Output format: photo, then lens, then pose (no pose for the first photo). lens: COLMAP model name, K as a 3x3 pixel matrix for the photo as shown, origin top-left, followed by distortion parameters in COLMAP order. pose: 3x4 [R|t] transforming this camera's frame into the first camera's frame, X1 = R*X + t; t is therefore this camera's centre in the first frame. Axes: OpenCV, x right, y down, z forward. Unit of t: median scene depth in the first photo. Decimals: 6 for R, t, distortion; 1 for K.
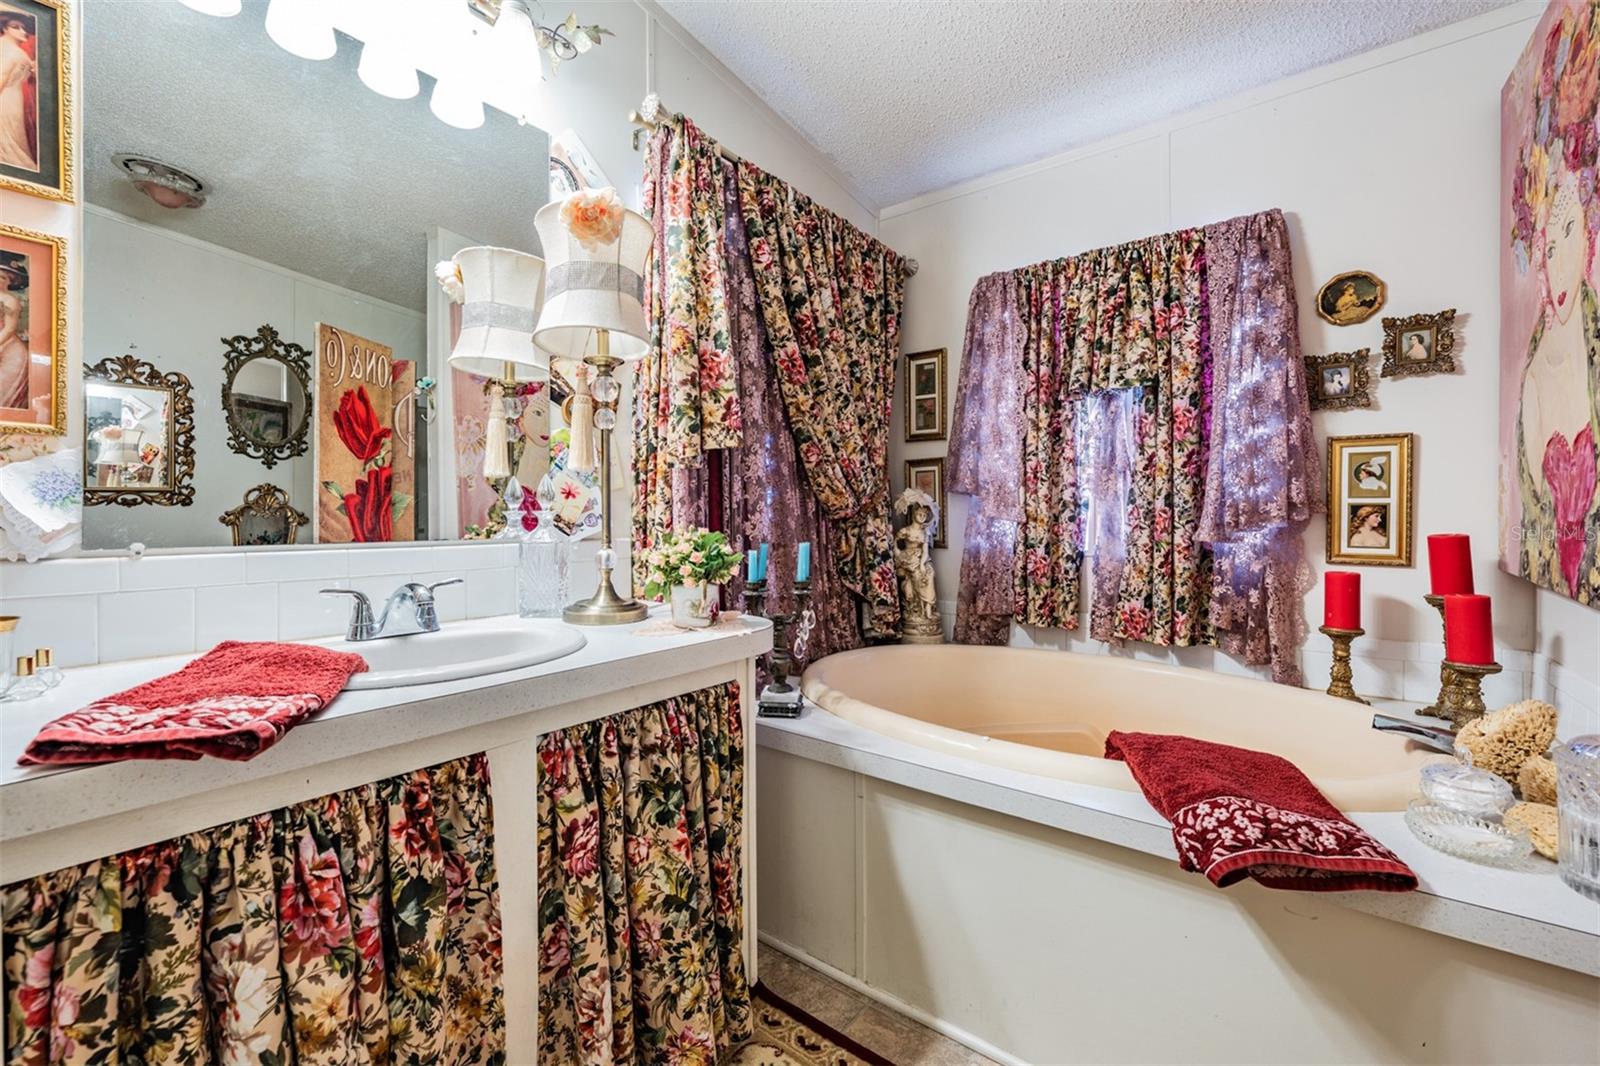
lens RADIAL K [[658.4, 0, 794.7], [0, 658.4, 517.0], [0, 0, 1]] dist [-0.002055, -0.000862]
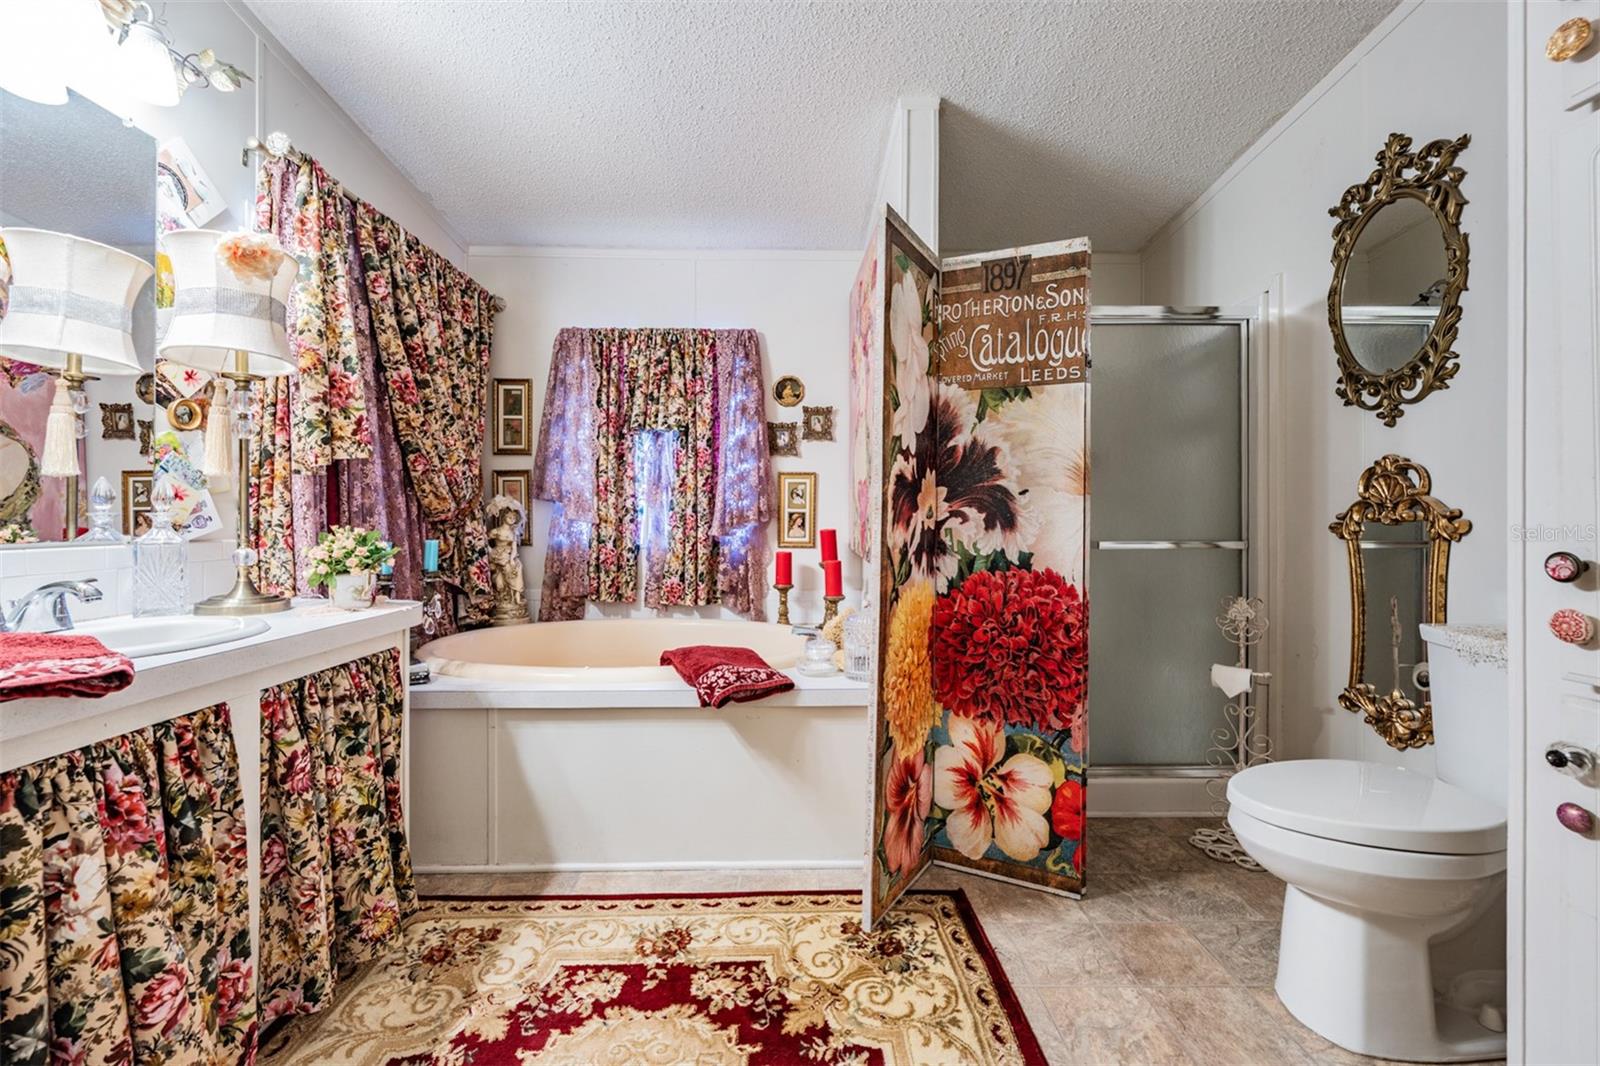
lens RADIAL K [[658.4, 0, 794.7], [0, 658.4, 517.0], [0, 0, 1]] dist [-0.002055, -0.000862]
pose [[0.784120, 0.003653, 0.620599, -0.195875], [-0.001130, 0.999989, -0.004457, 0.000554], [-0.620608, 0.002794, 0.784116, -0.339672]]
